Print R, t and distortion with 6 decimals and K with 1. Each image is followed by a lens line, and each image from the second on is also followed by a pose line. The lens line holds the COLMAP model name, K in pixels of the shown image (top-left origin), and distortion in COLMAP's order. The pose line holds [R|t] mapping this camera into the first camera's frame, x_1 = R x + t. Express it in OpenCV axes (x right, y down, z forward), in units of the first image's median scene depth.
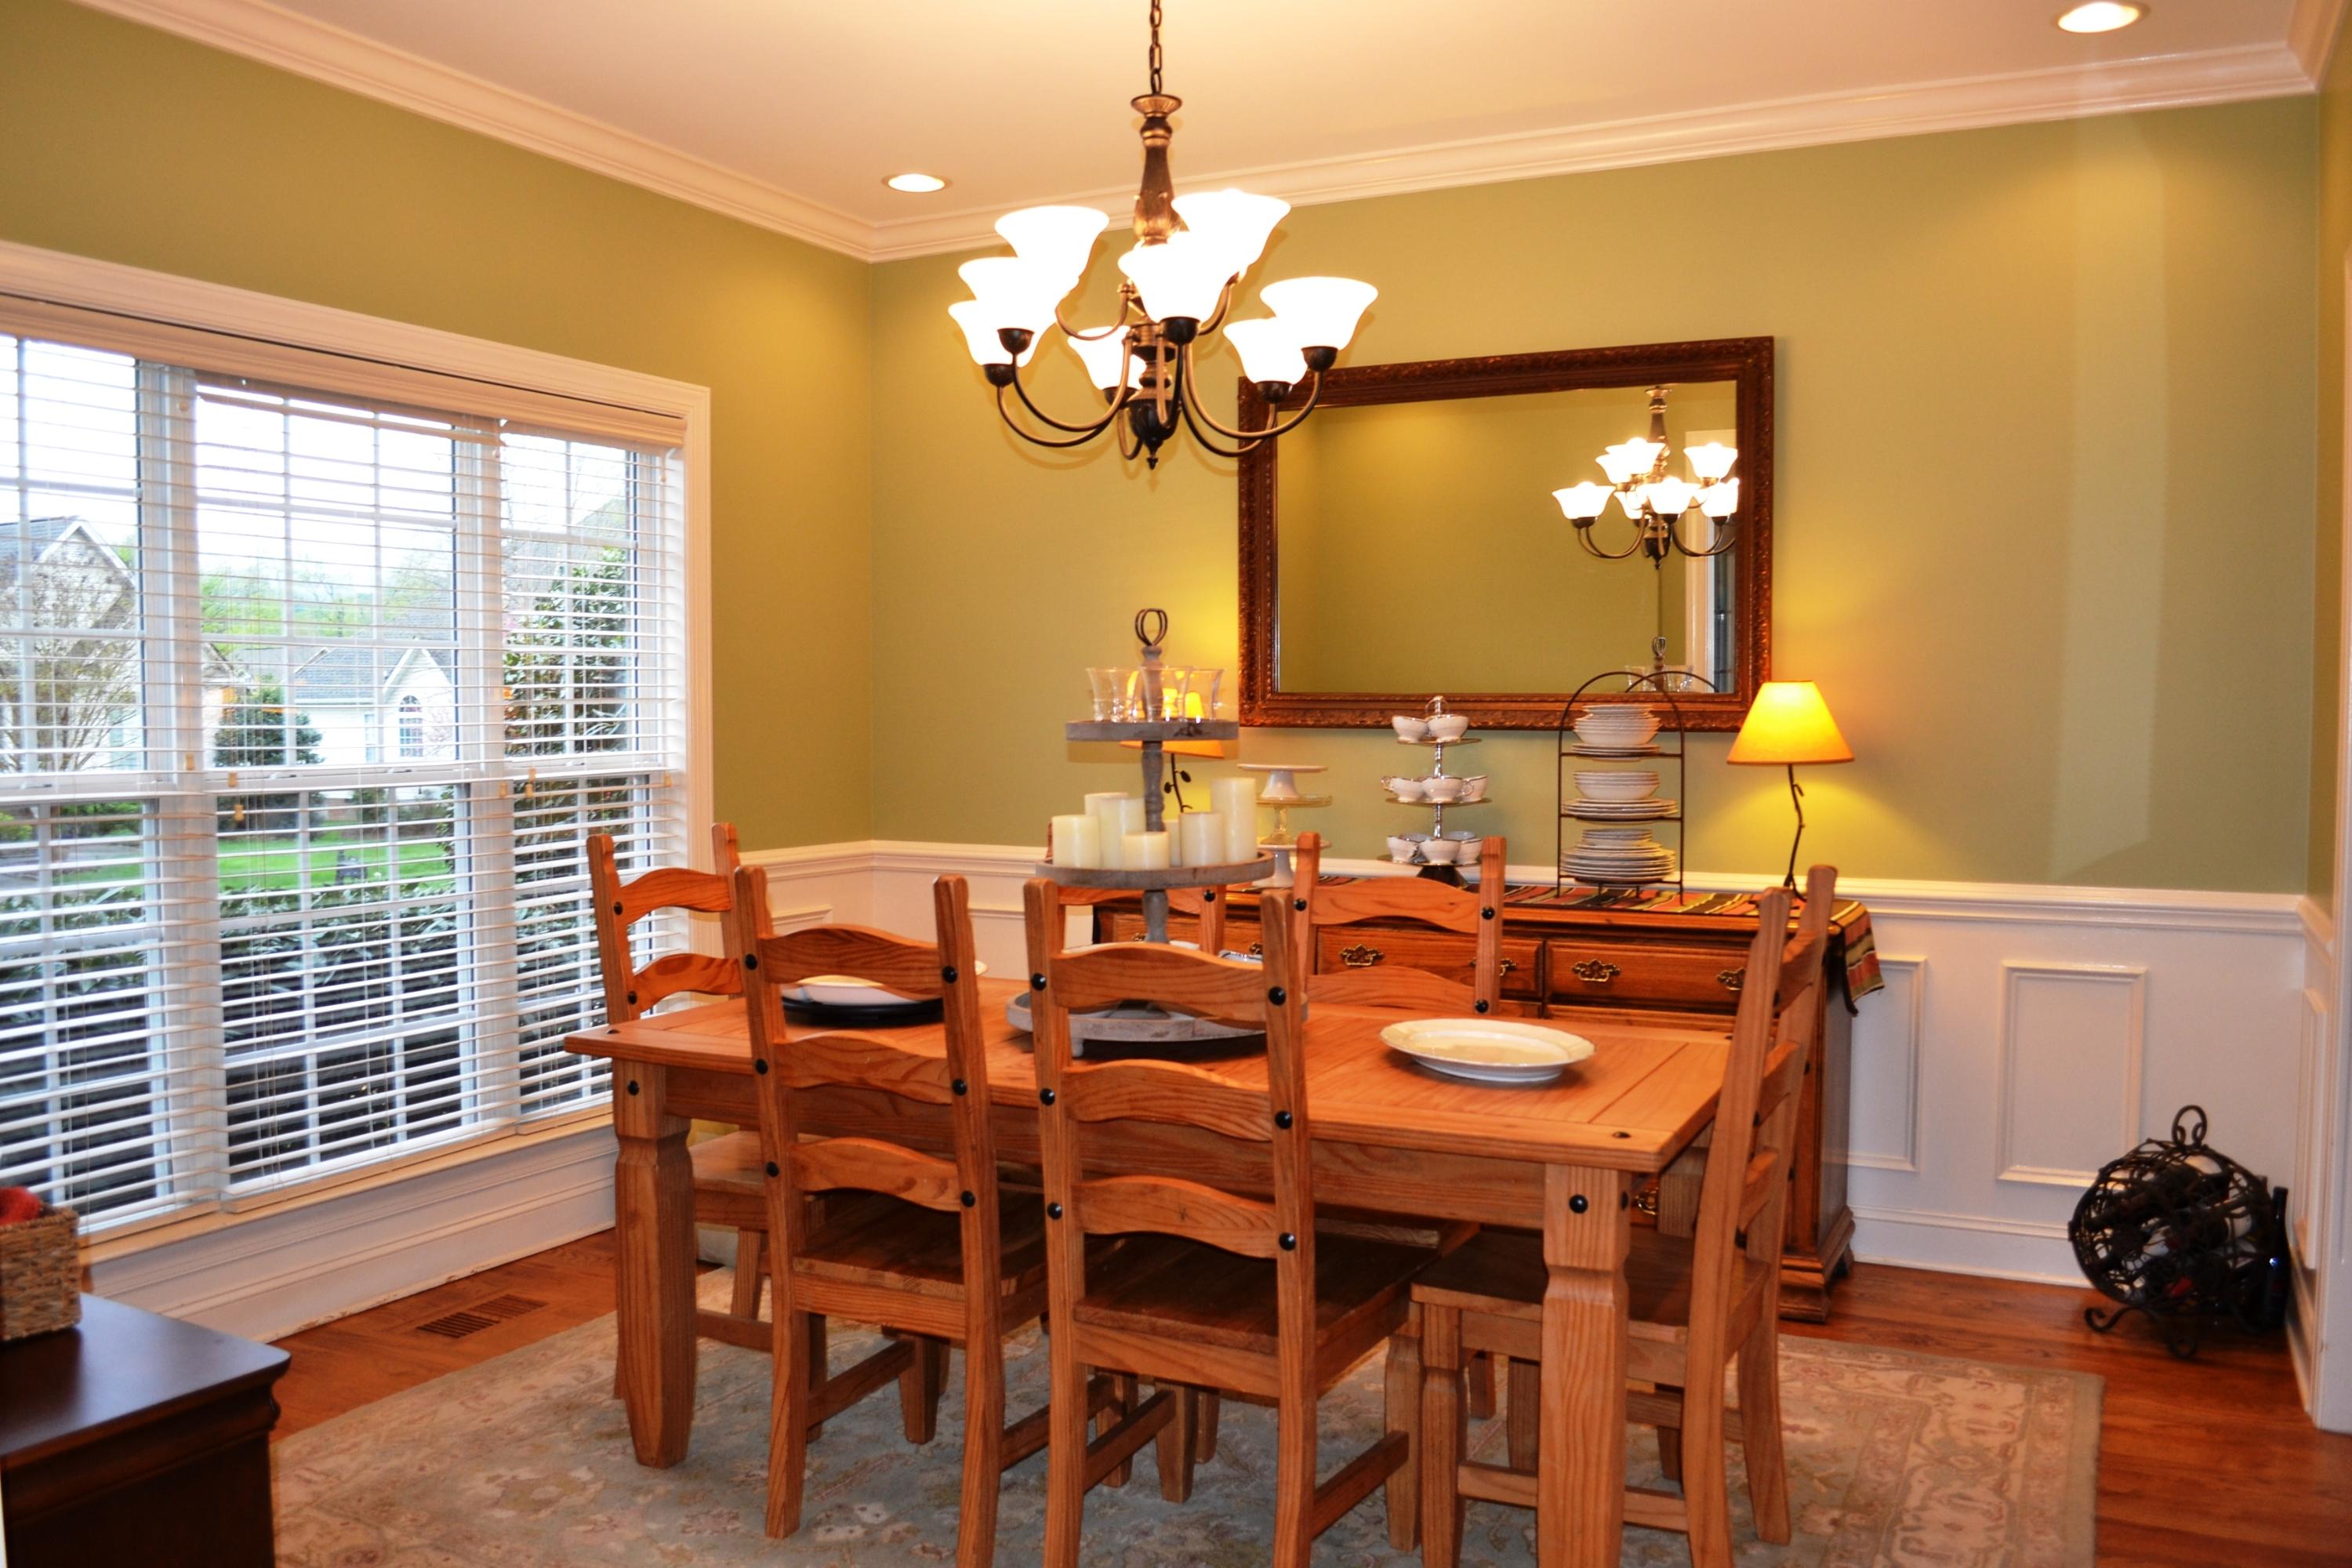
lens RADIAL K [[1878.5, 0, 1166.1], [0, 1878.5, 807.5], [0, 0, 1]] dist [-0.084072, 0.015630]
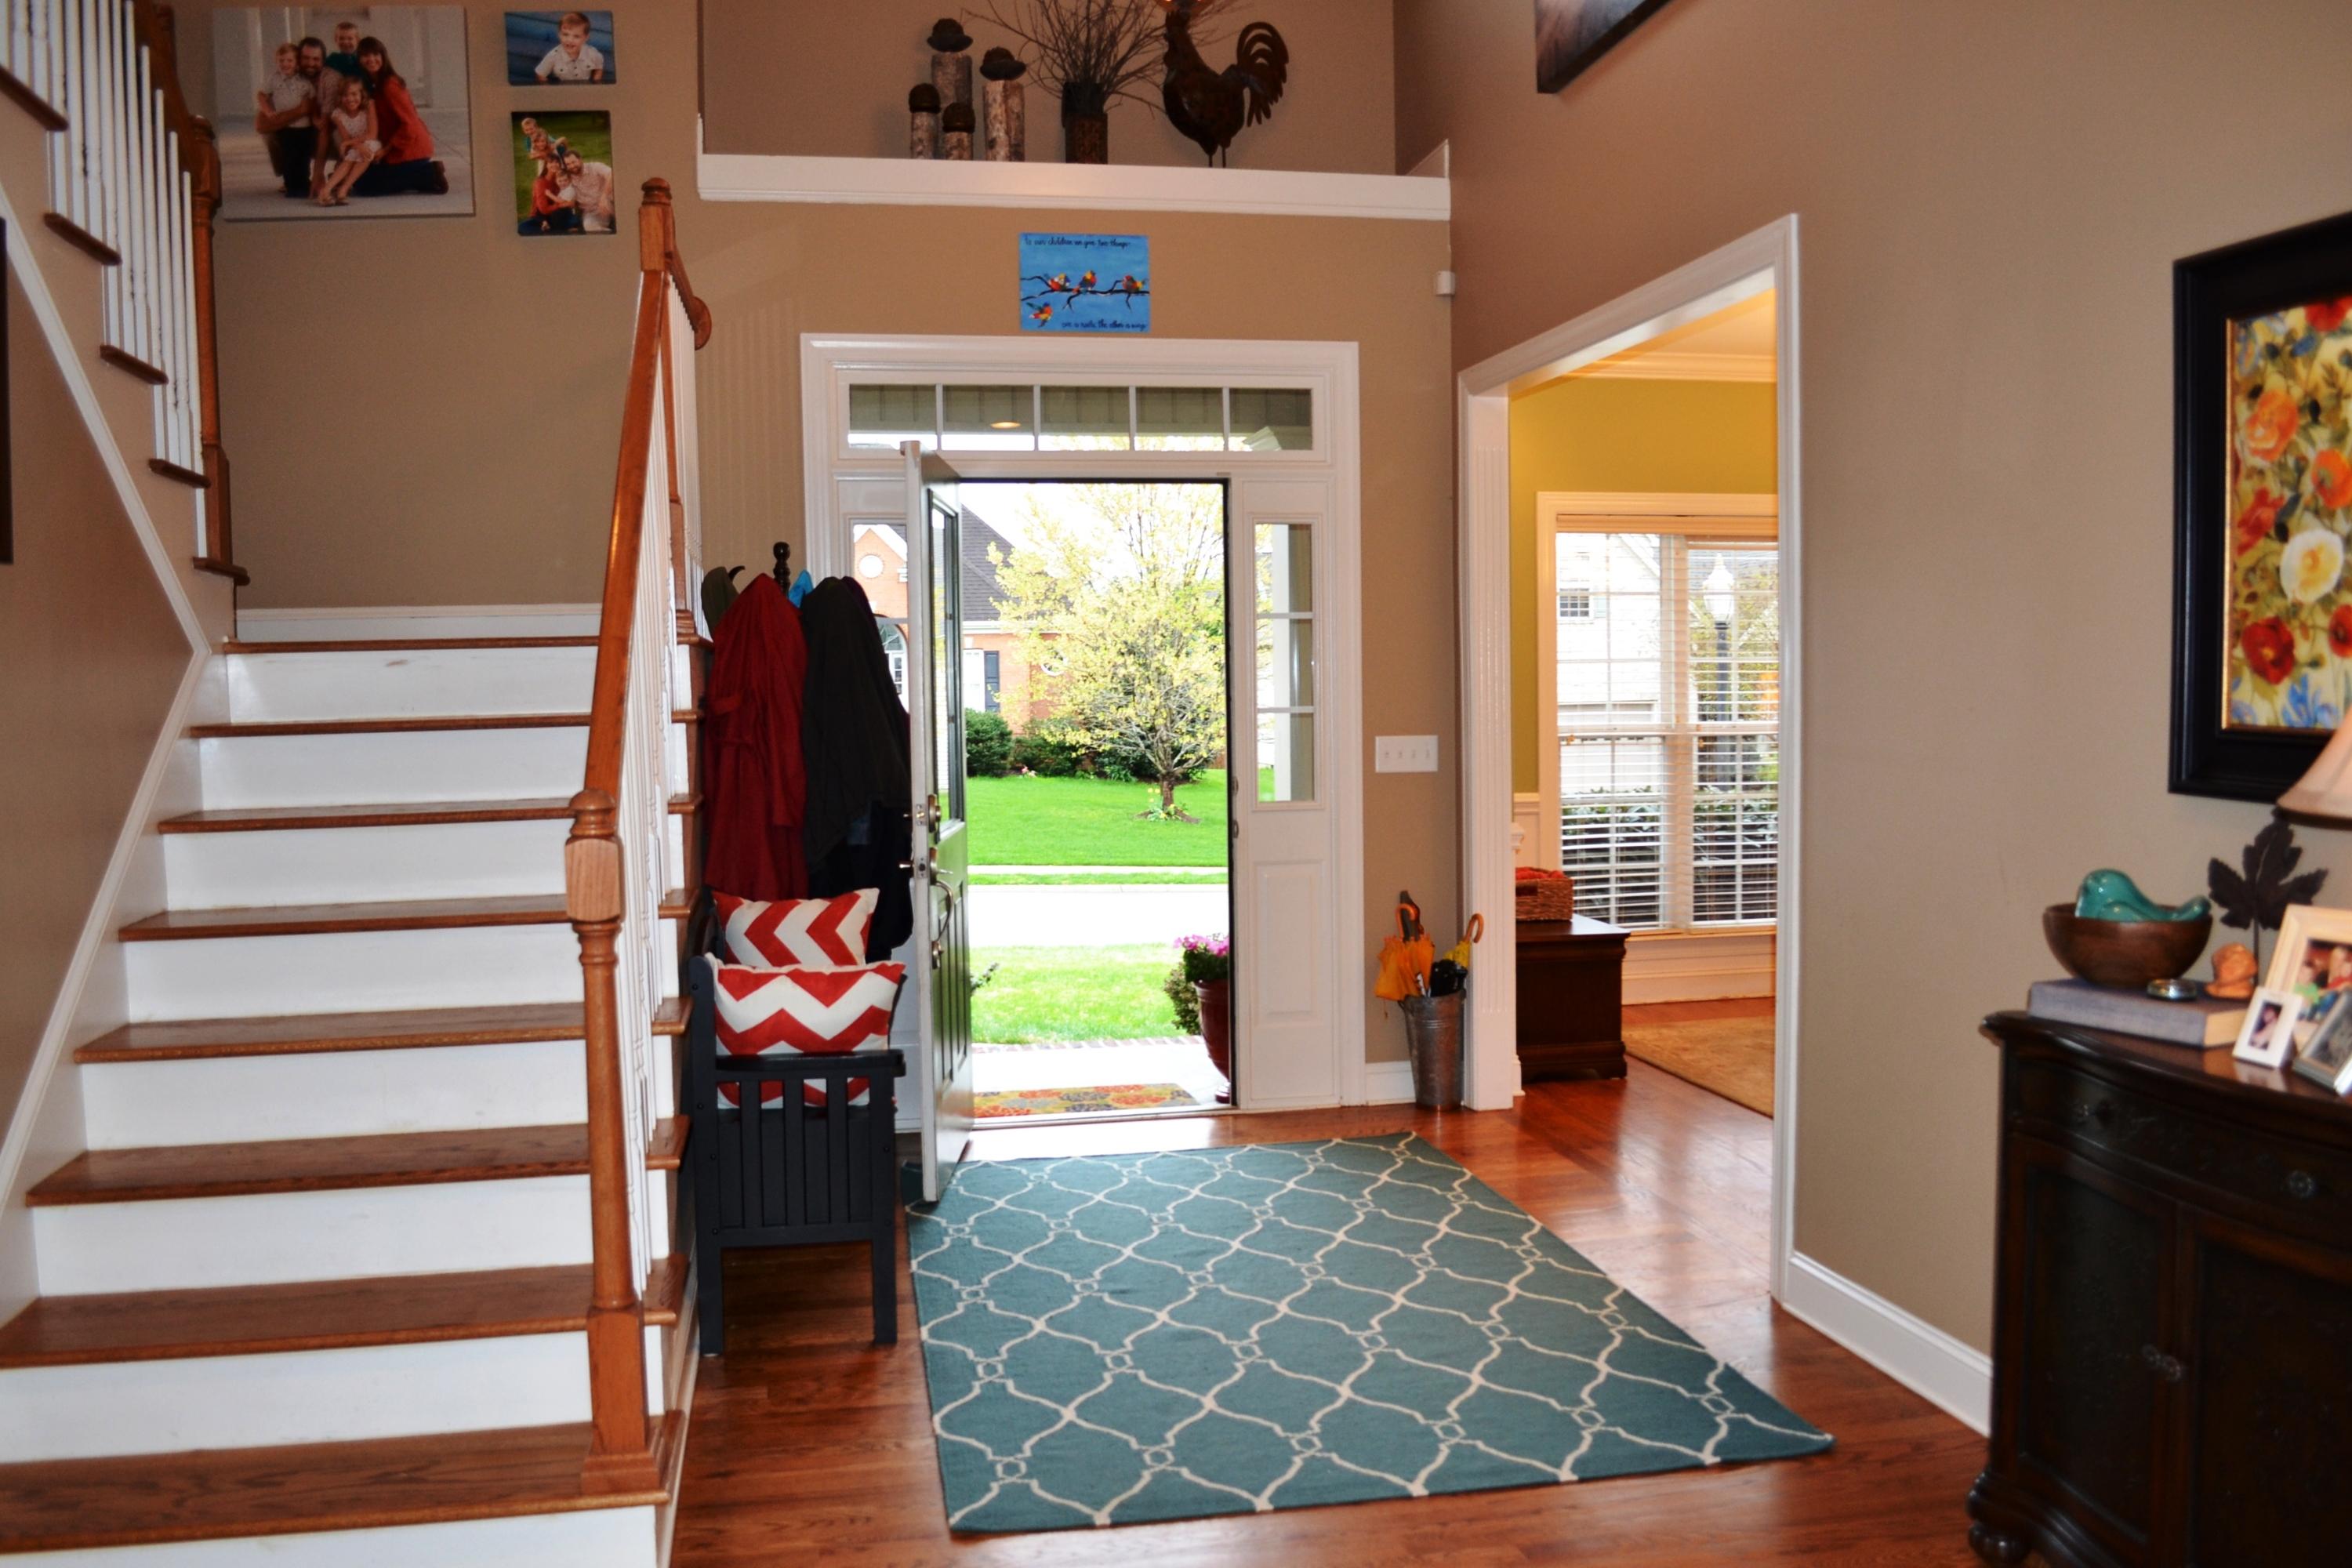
lens RADIAL K [[1878.5, 0, 1190.9], [0, 1878.5, 791.5], [0, 0, 1]] dist [-0.084072, 0.015630]
pose [[0.621602, 0.036286, -0.782493, 0.903104], [-0.027292, 0.999323, 0.024661, 0.024726], [0.782858, 0.006026, 0.622171, -0.879718]]
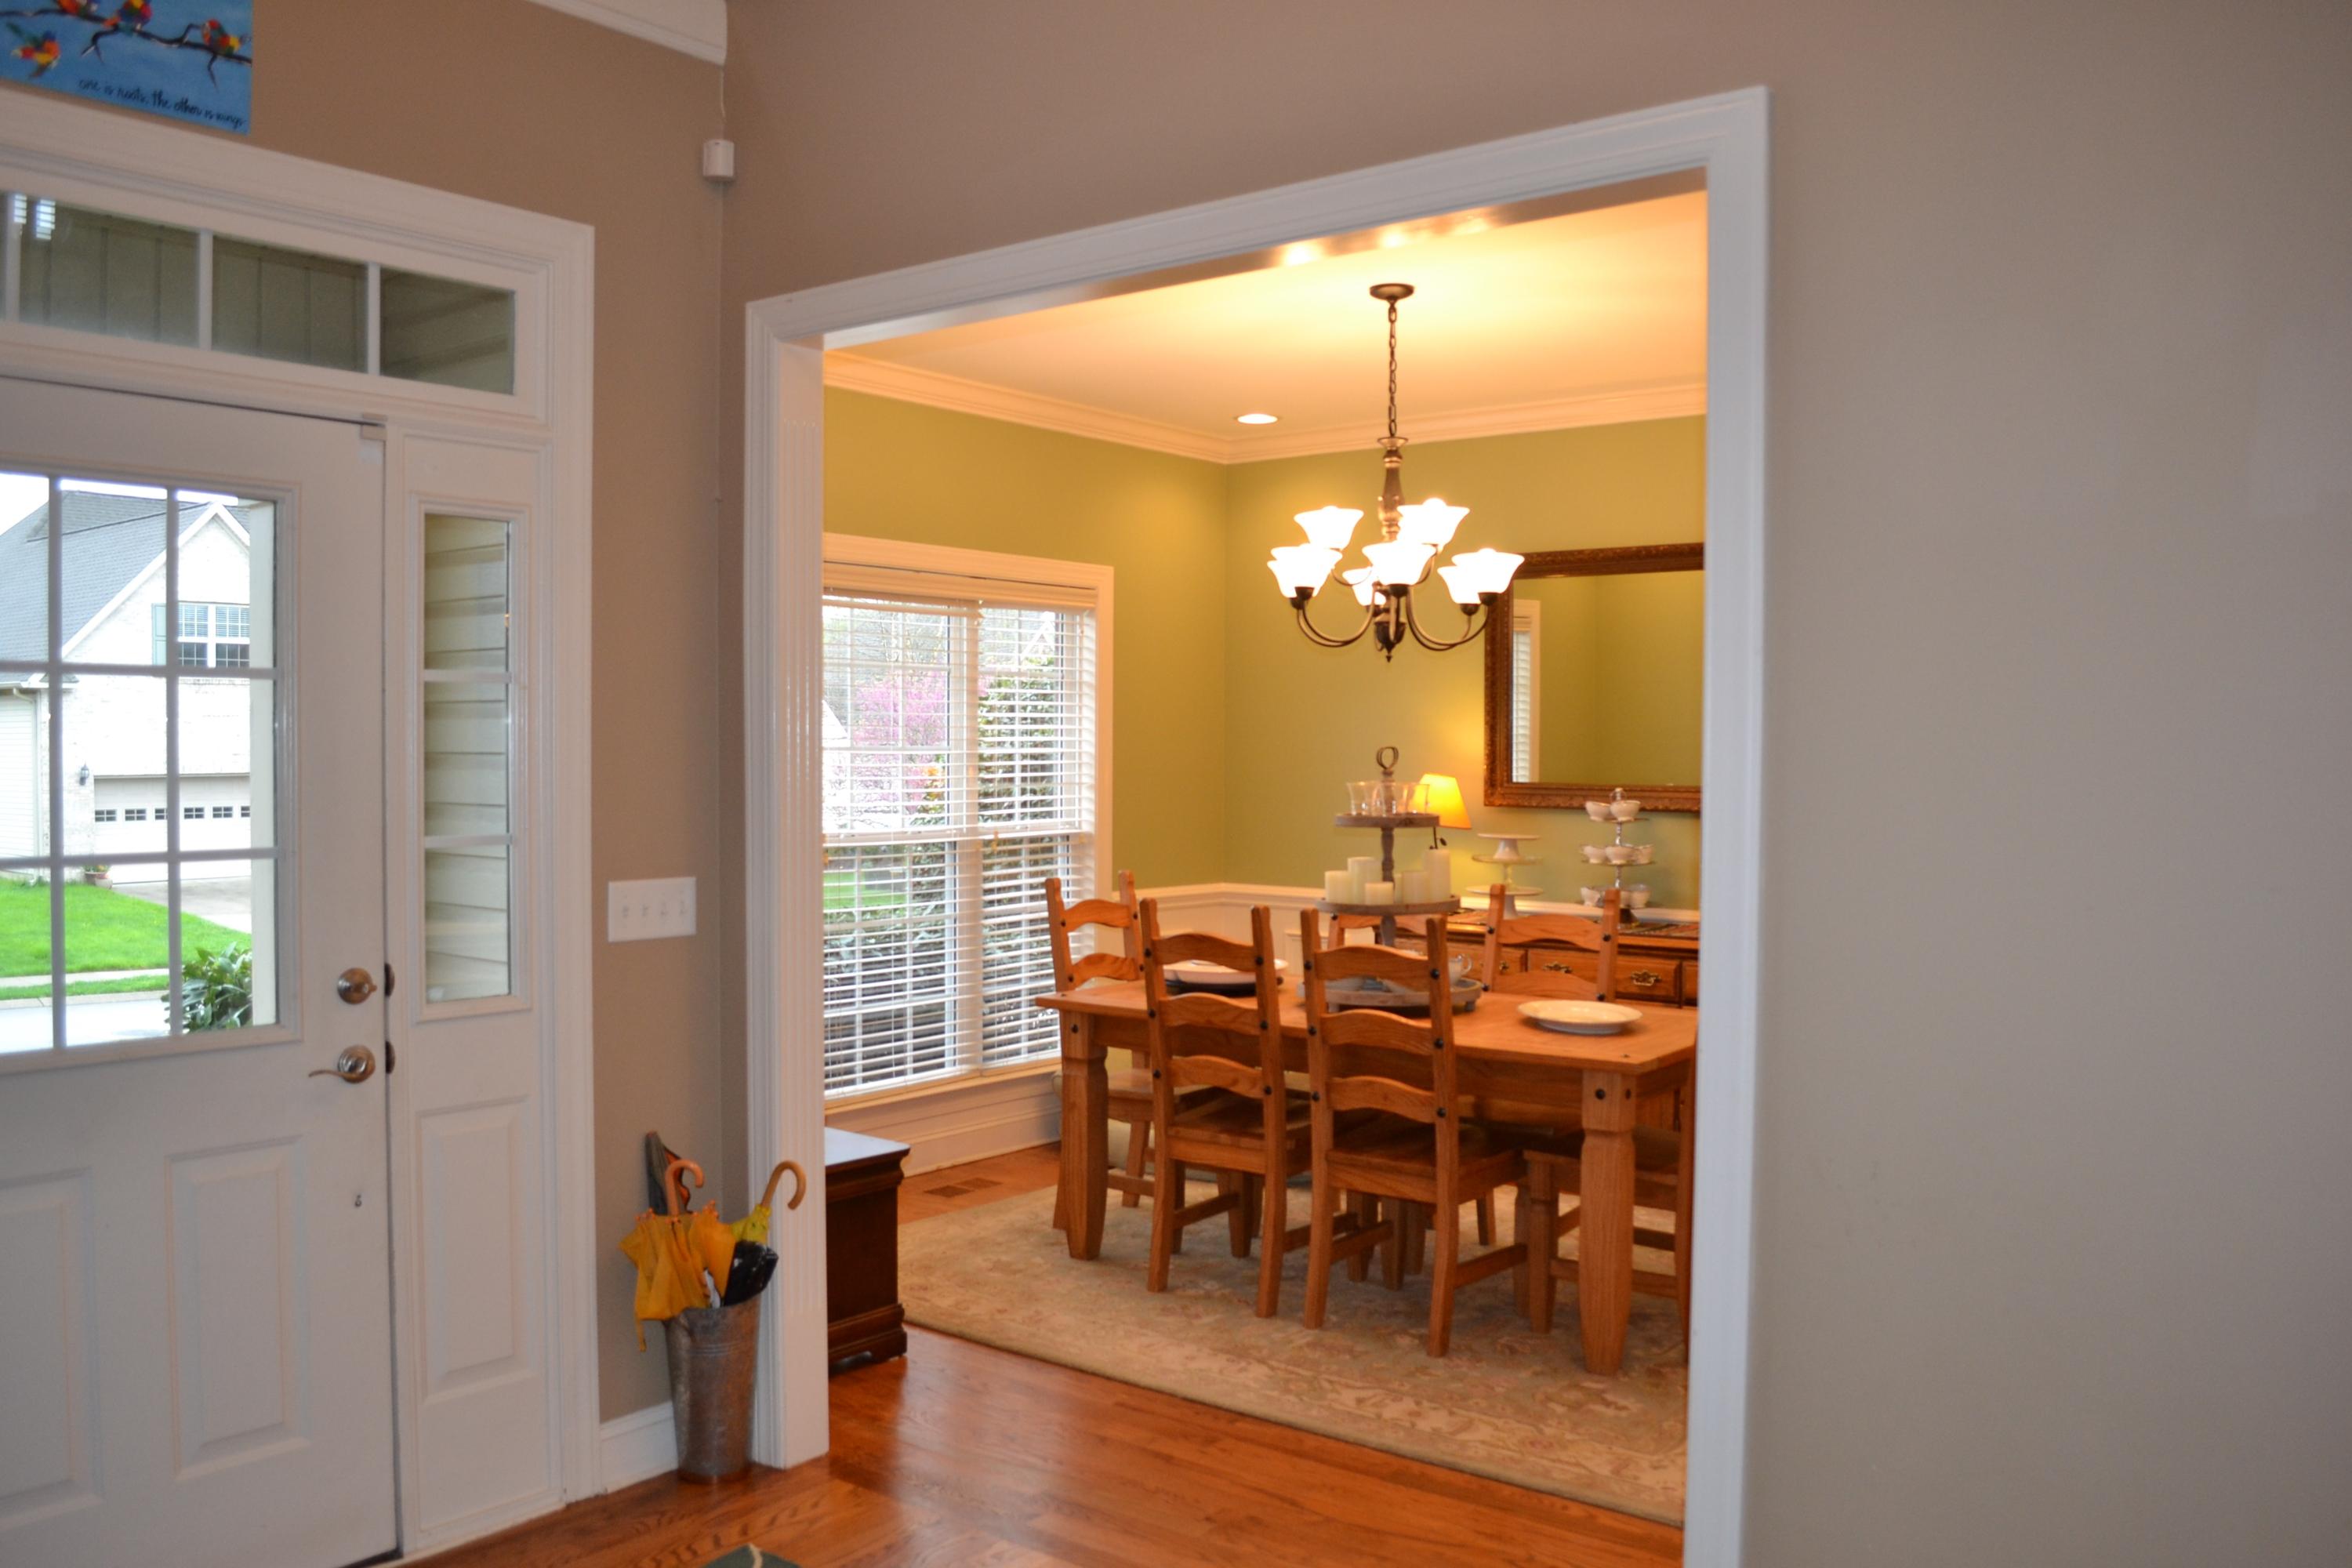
lens RADIAL K [[1878.5, 0, 1161.6], [0, 1878.5, 791.8], [0, 0, 1]] dist [-0.084072, 0.015630]
pose [[0.981498, 0.009573, -0.191231, 0.106119], [-0.015357, 0.999468, -0.028787, -0.014919], [0.190854, 0.031191, 0.981123, -0.614256]]
